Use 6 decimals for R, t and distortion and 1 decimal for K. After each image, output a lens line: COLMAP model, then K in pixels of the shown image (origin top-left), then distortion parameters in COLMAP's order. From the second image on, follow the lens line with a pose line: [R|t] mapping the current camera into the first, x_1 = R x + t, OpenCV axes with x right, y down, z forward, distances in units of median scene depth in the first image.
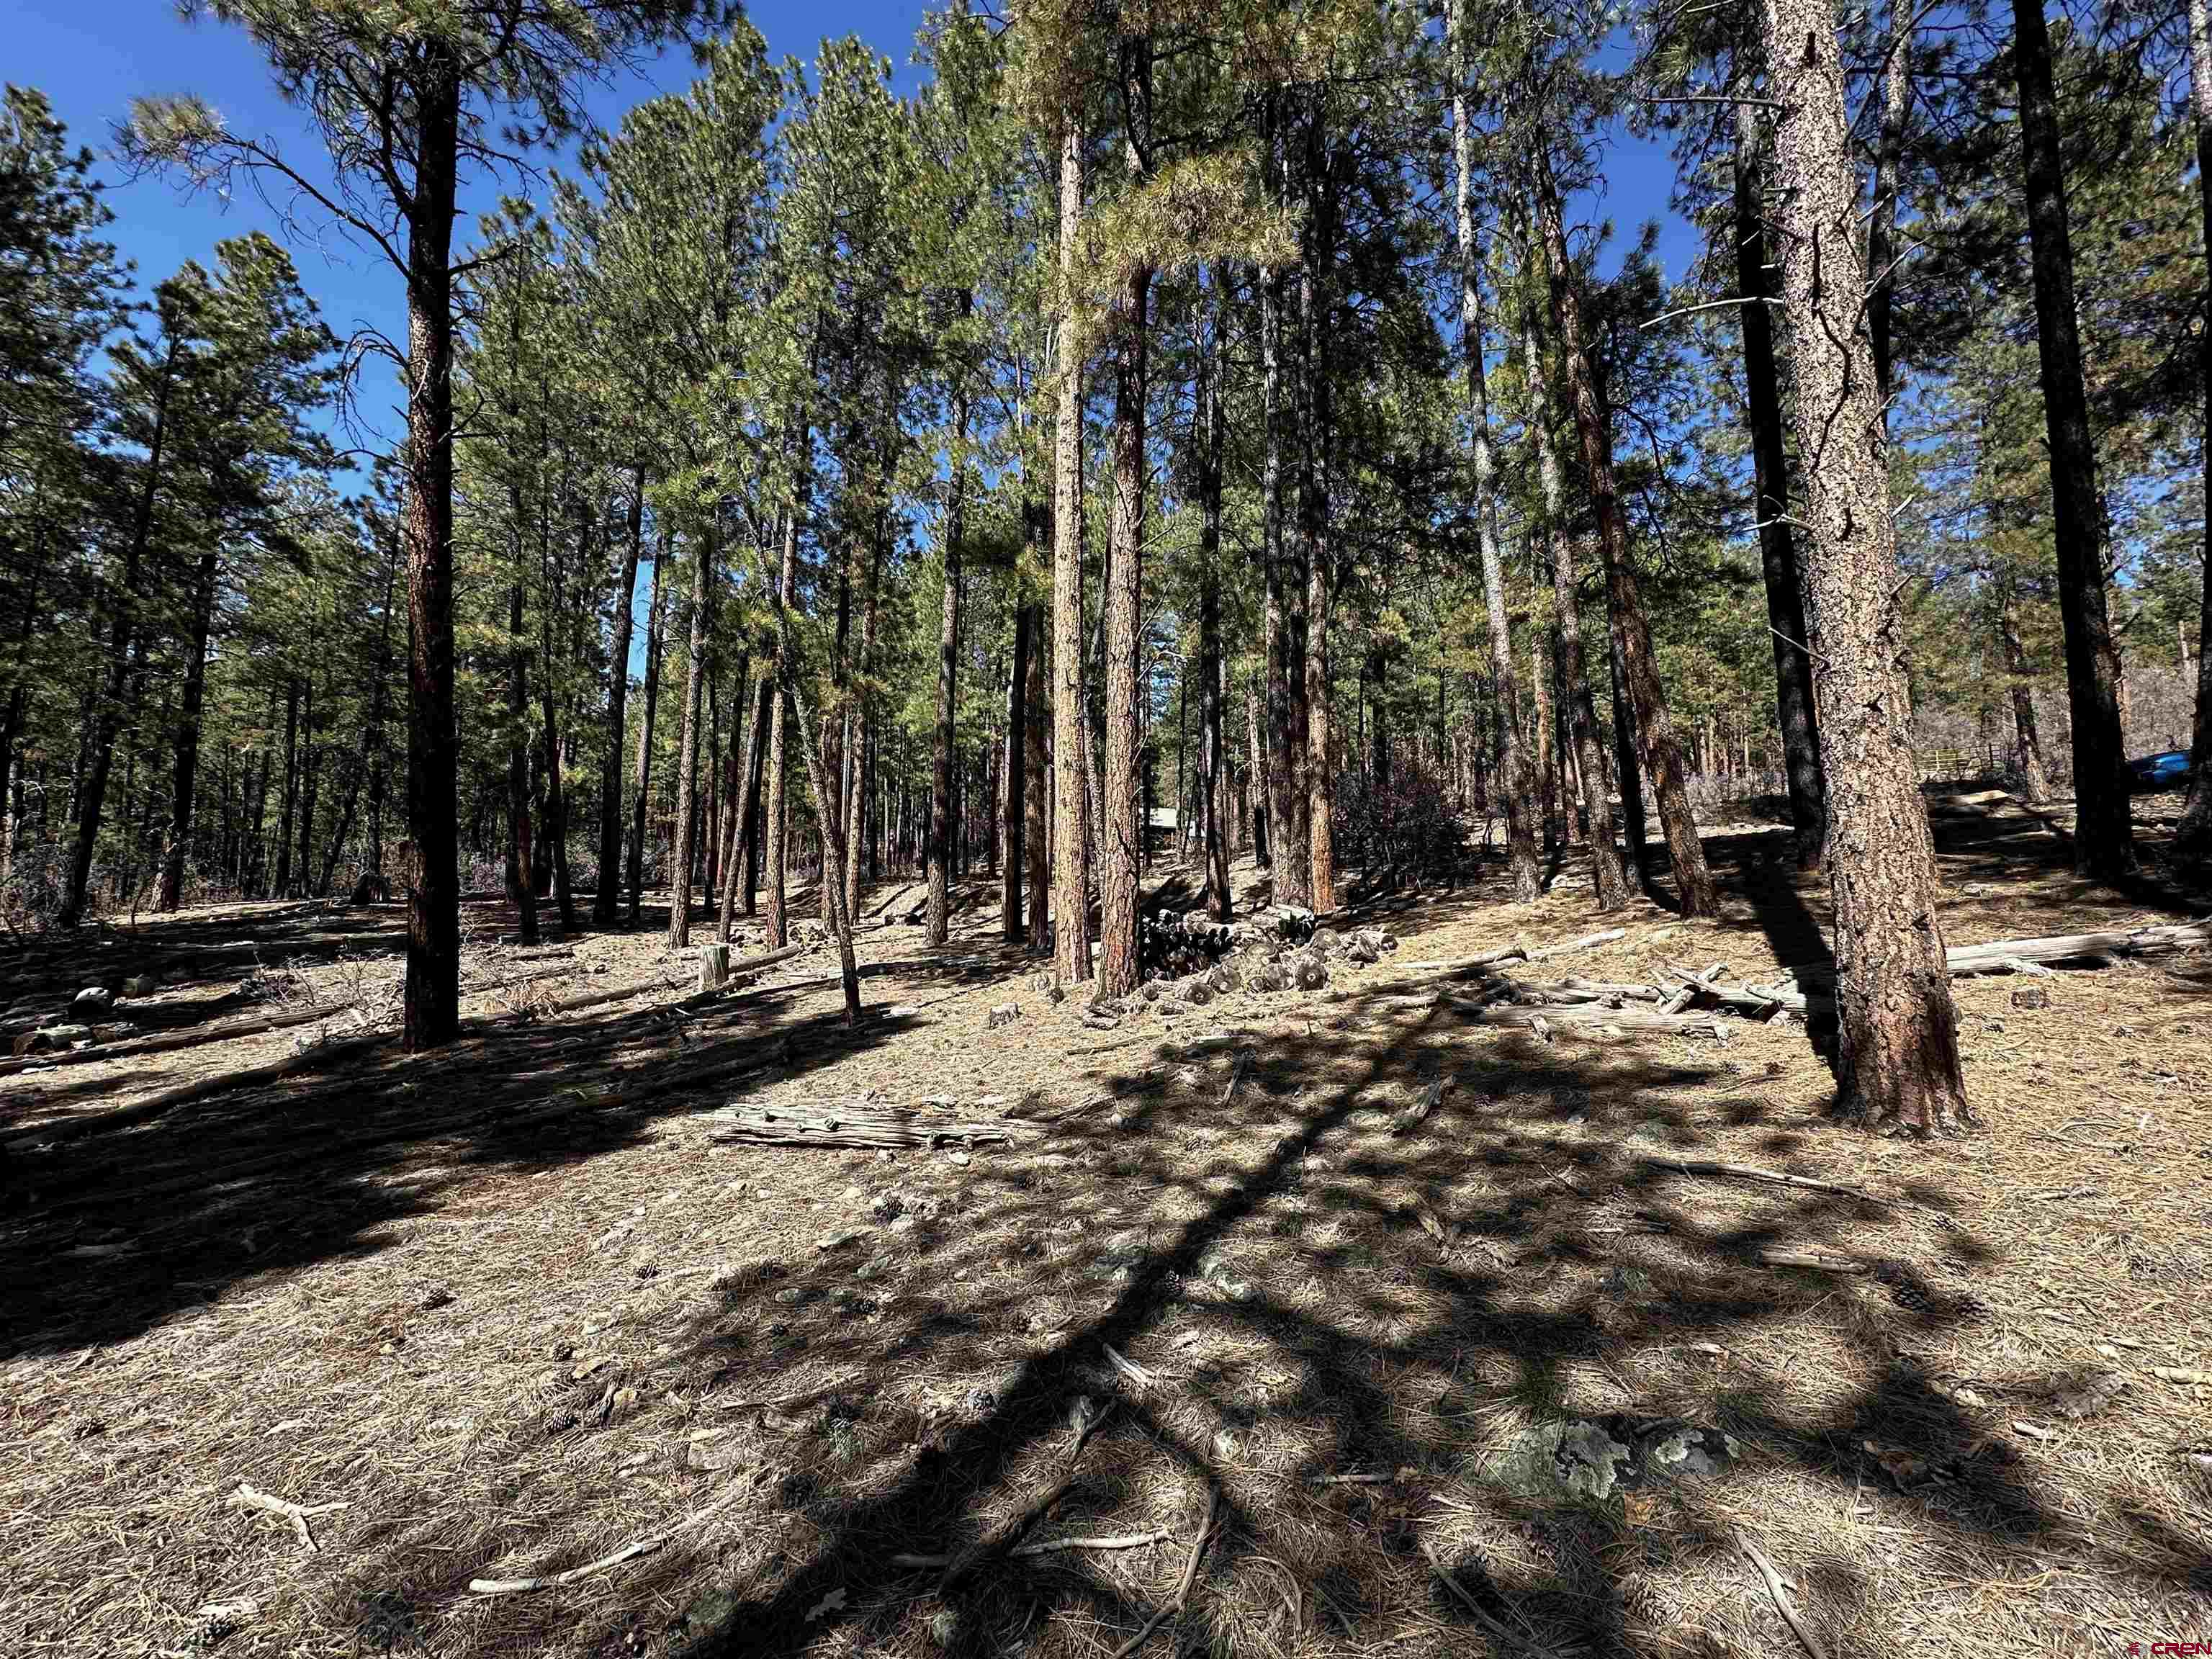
lens RADIAL K [[882.0, 0, 1112.0], [0, 882.0, 831.1], [0, 0, 1]] dist [-0.001309, -0.000145]
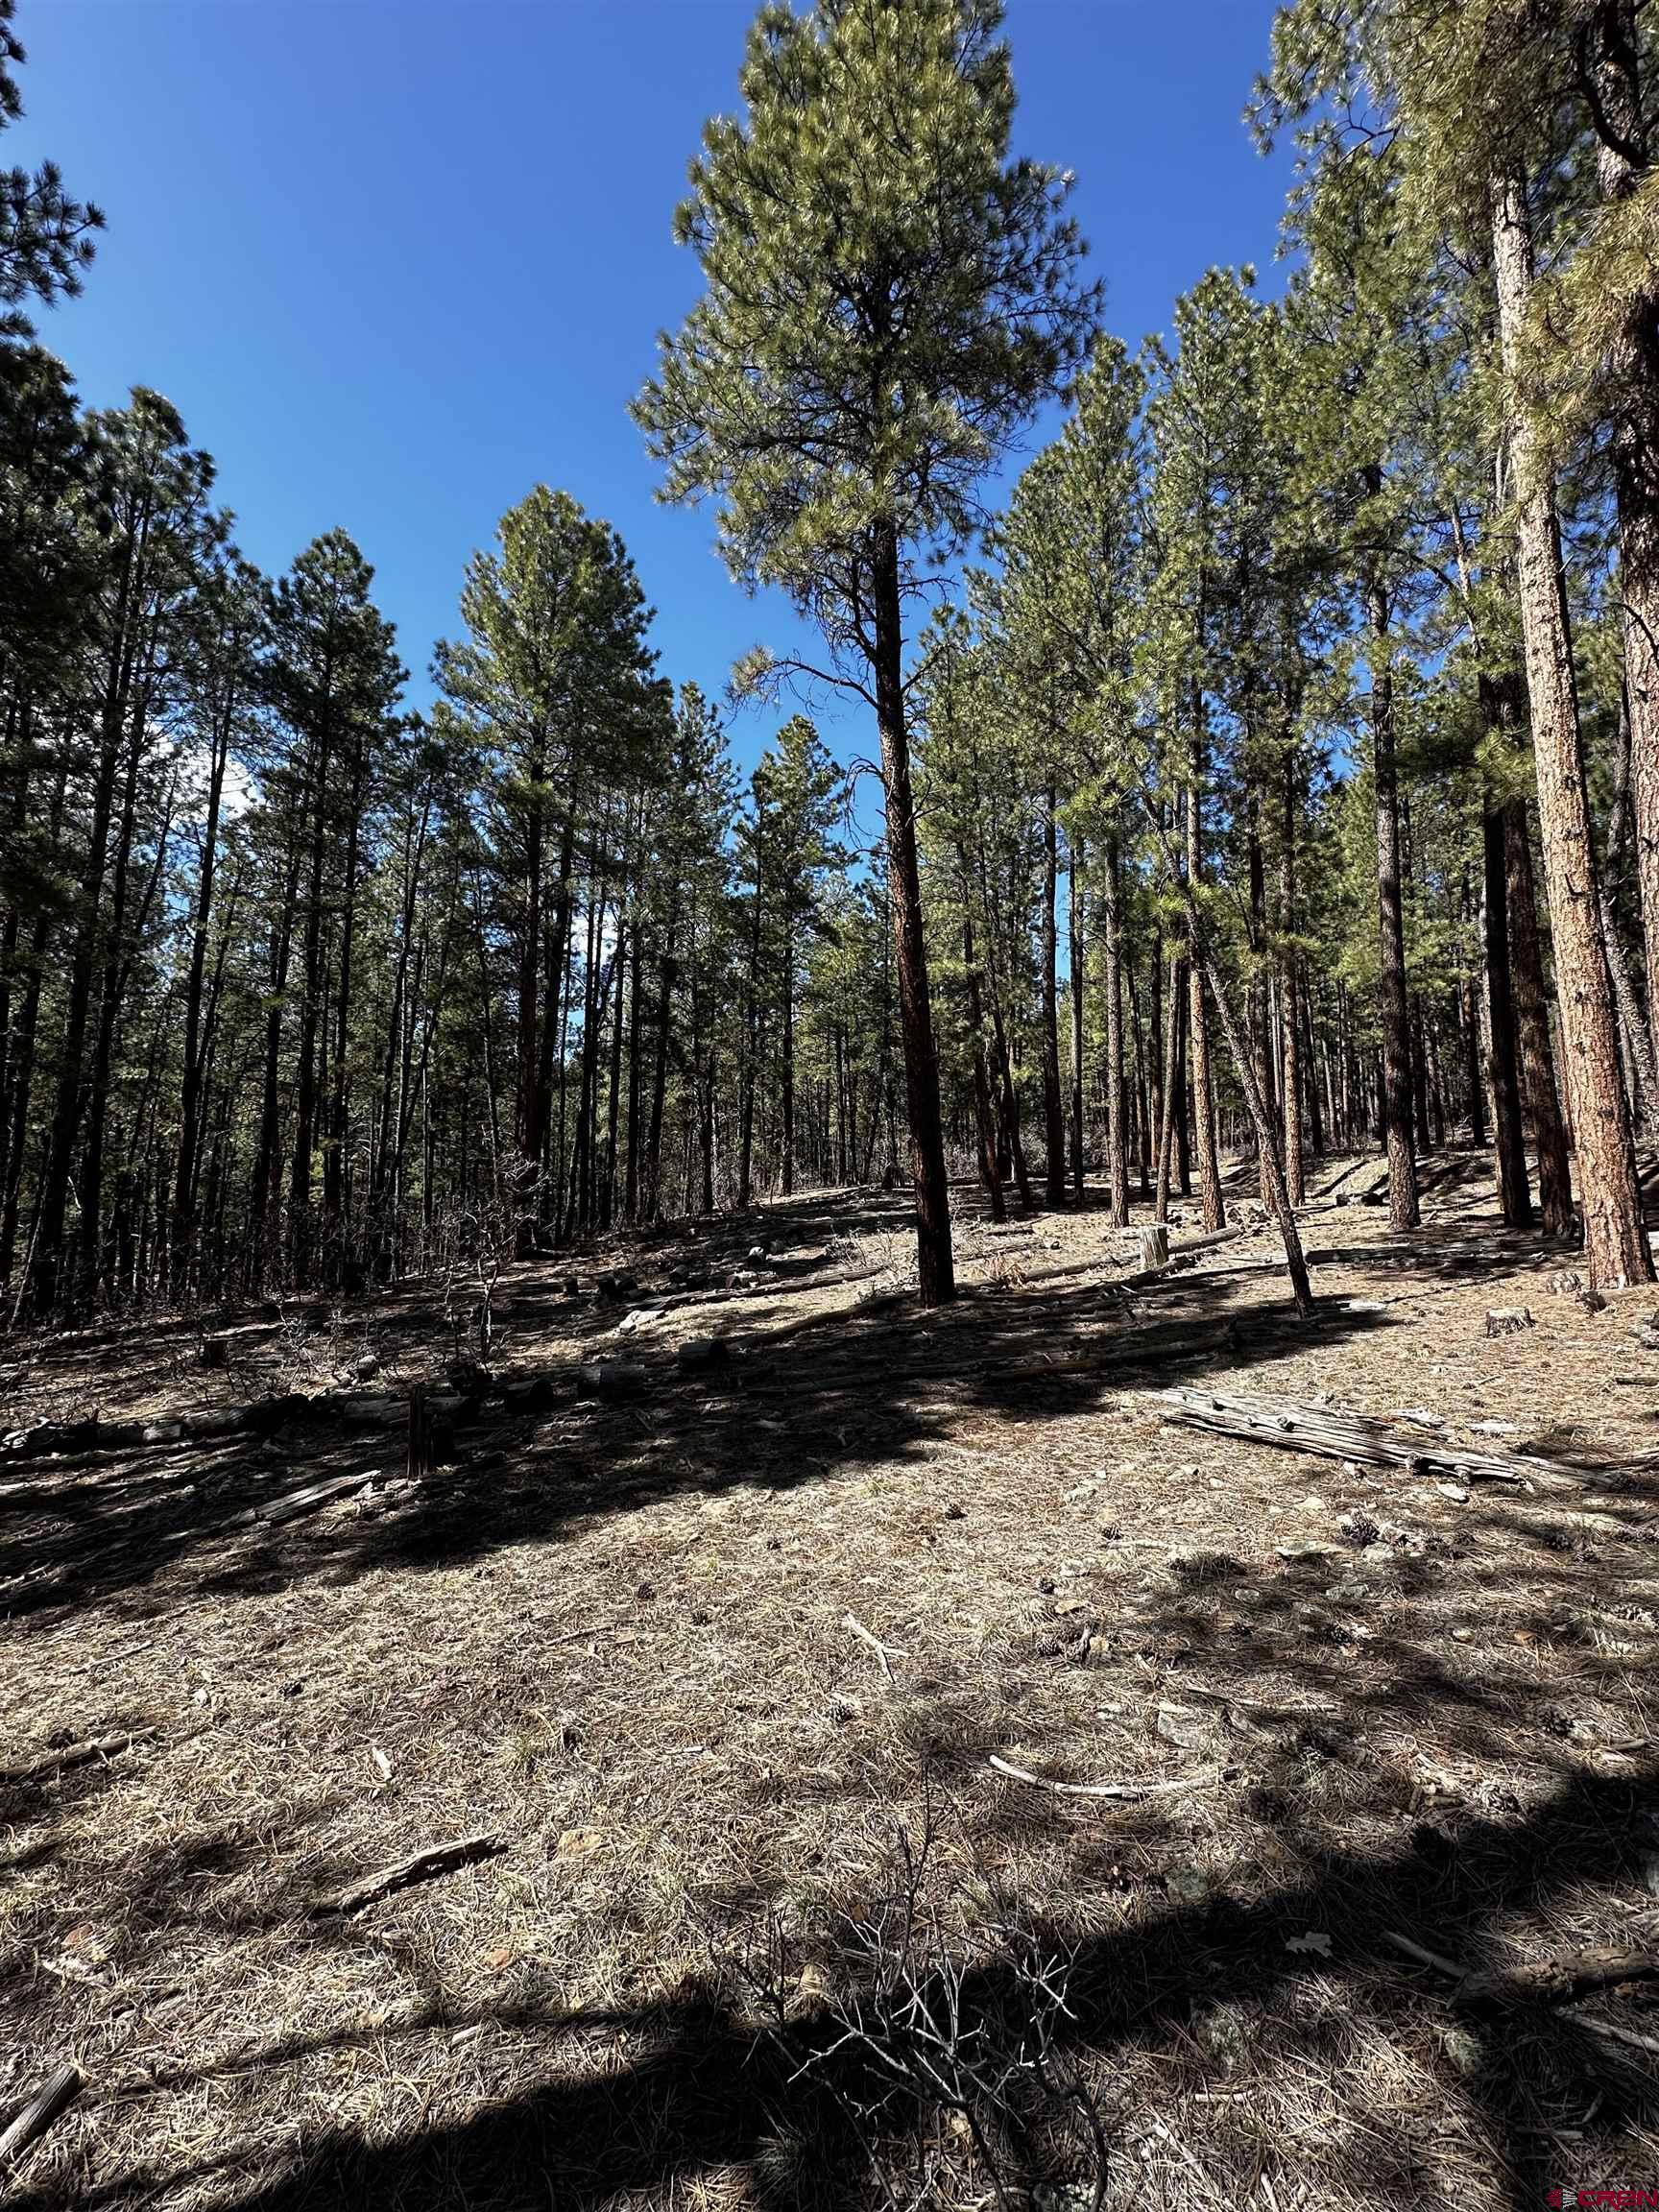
lens RADIAL K [[882.0, 0, 824.3], [0, 882.0, 1106.3], [0, 0, 1]] dist [-0.001309, -0.000145]
pose [[0.713423, -0.076718, -0.696521, 0.005496], [0.074027, 0.996678, -0.033955, -0.004338], [0.696813, -0.027338, 0.716732, -0.002876]]
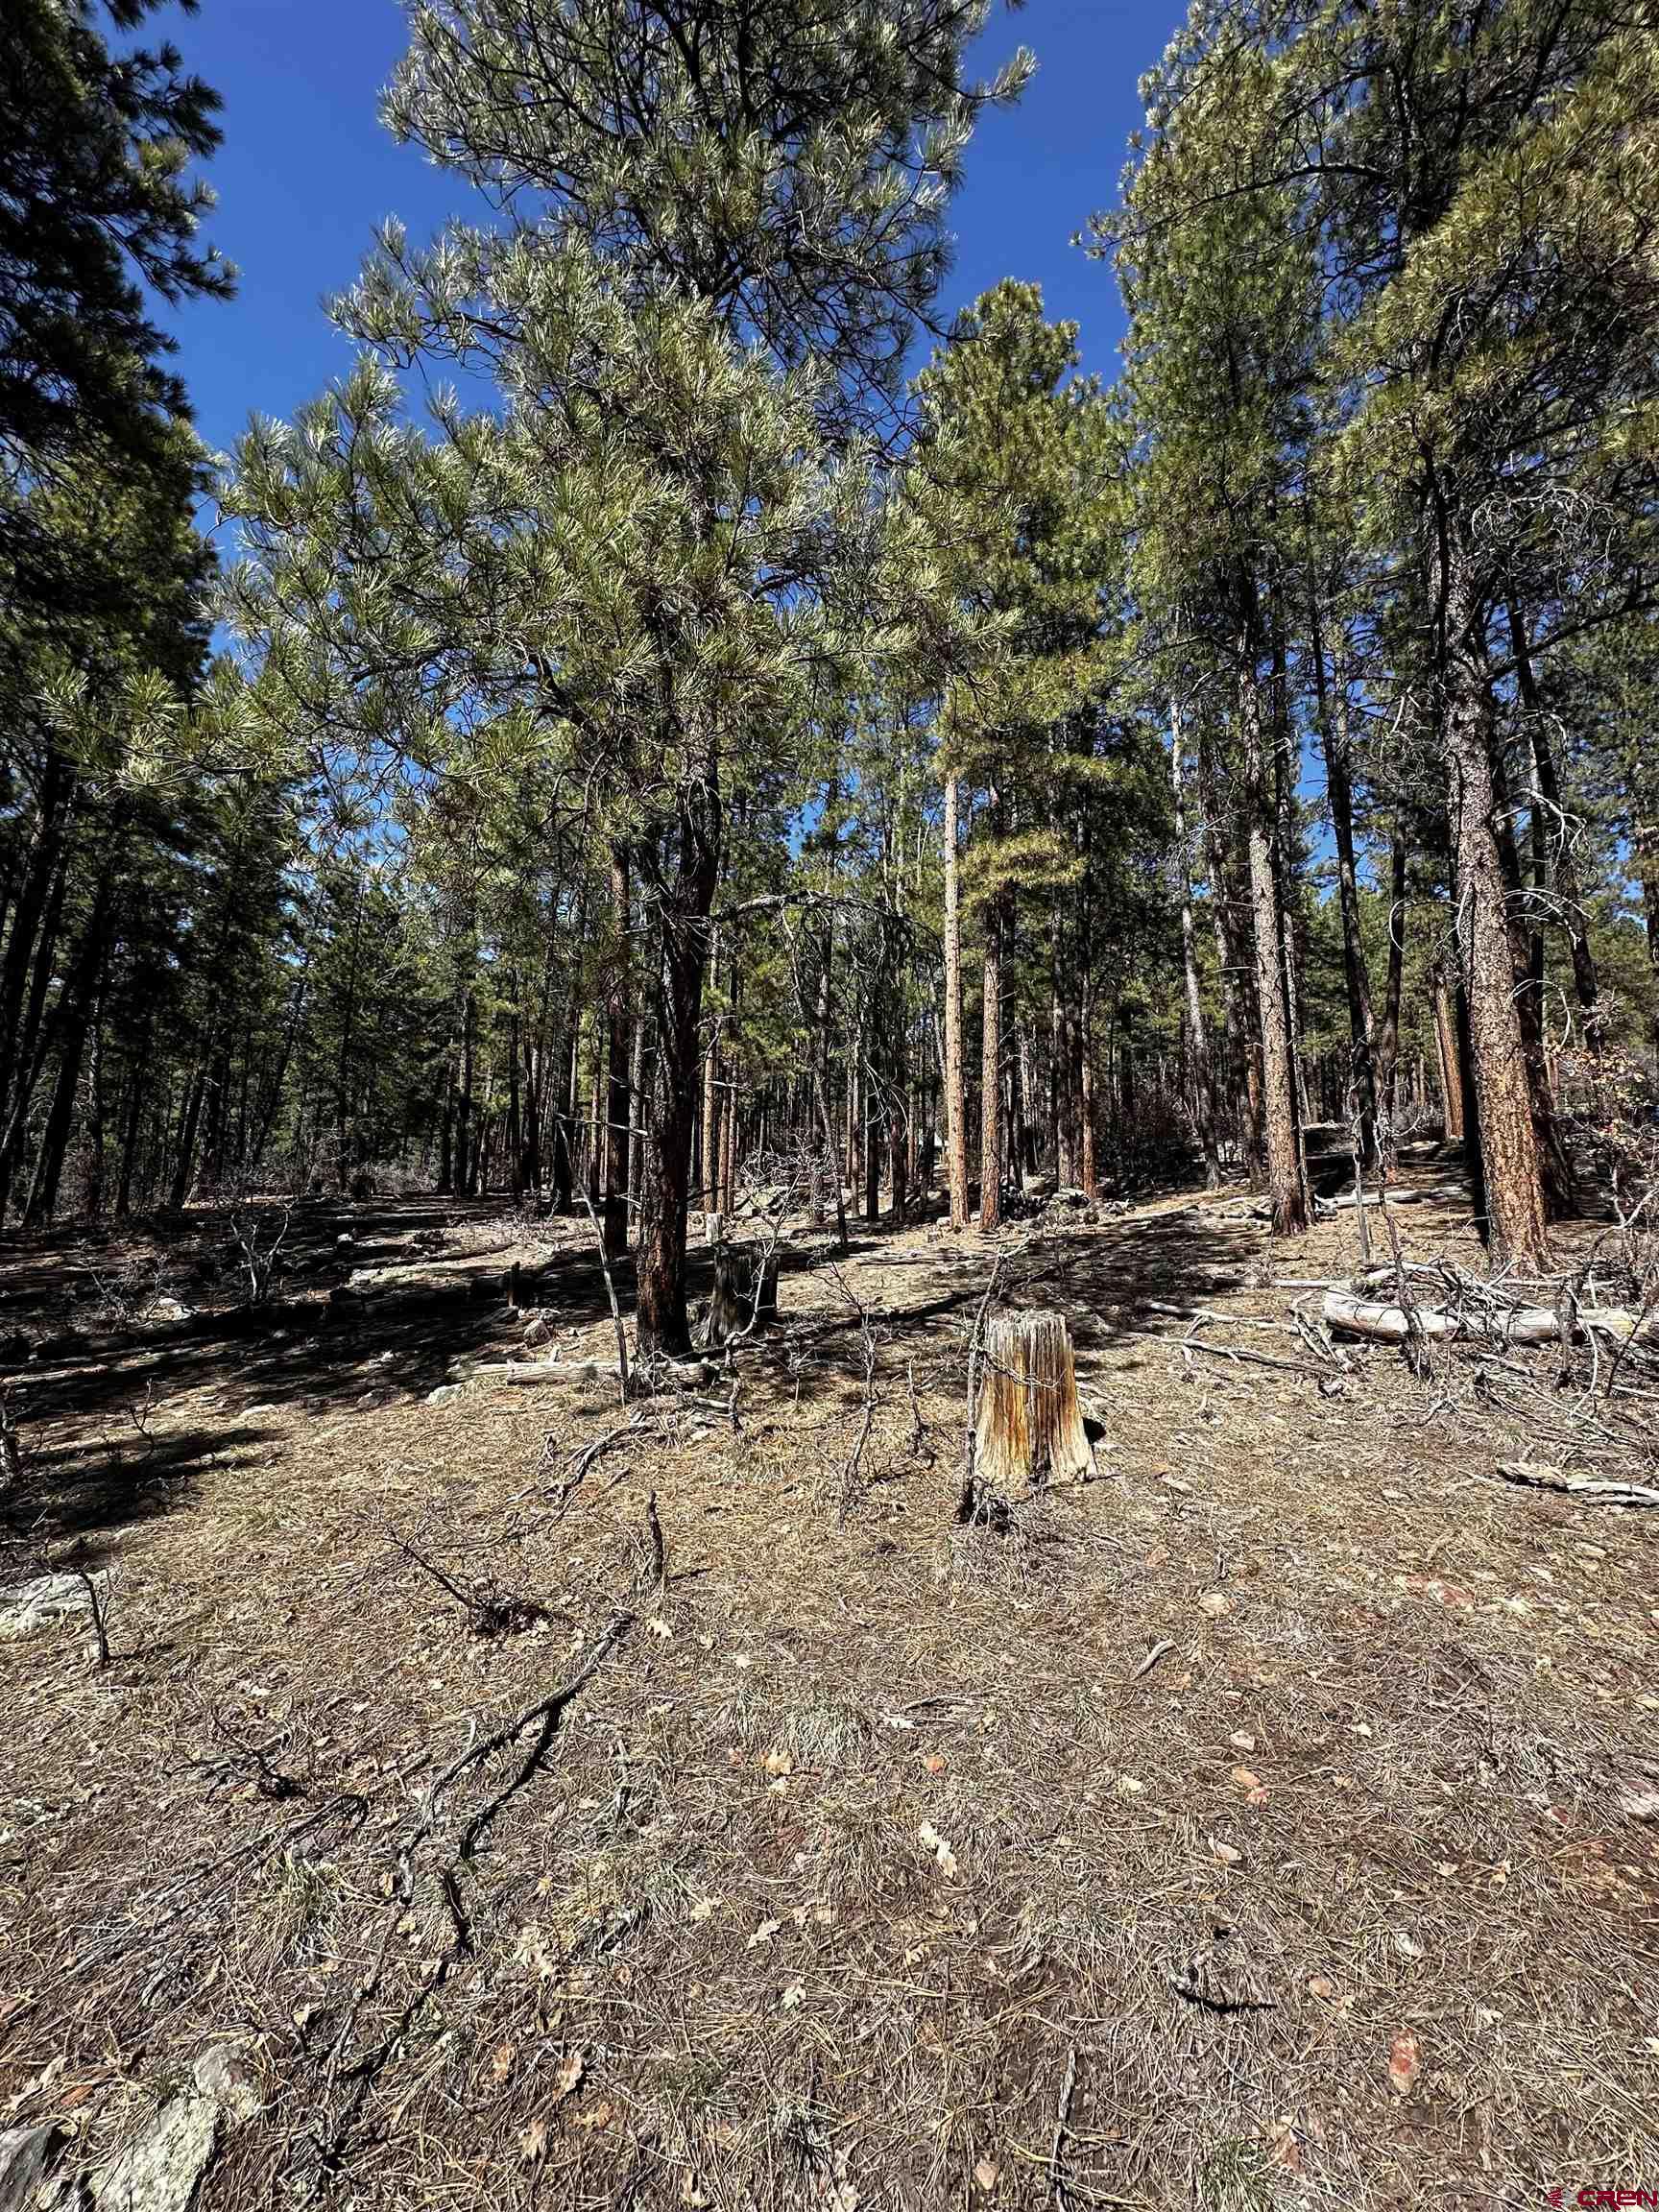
lens RADIAL K [[882.0, 0, 824.1], [0, 882.0, 1110.0], [0, 0, 1]] dist [-0.001309, -0.000145]
pose [[0.999192, 0.002515, -0.040119, -0.231088], [-0.004069, 0.999243, -0.038696, -0.000700], [0.039991, 0.038828, 0.998445, -0.794868]]
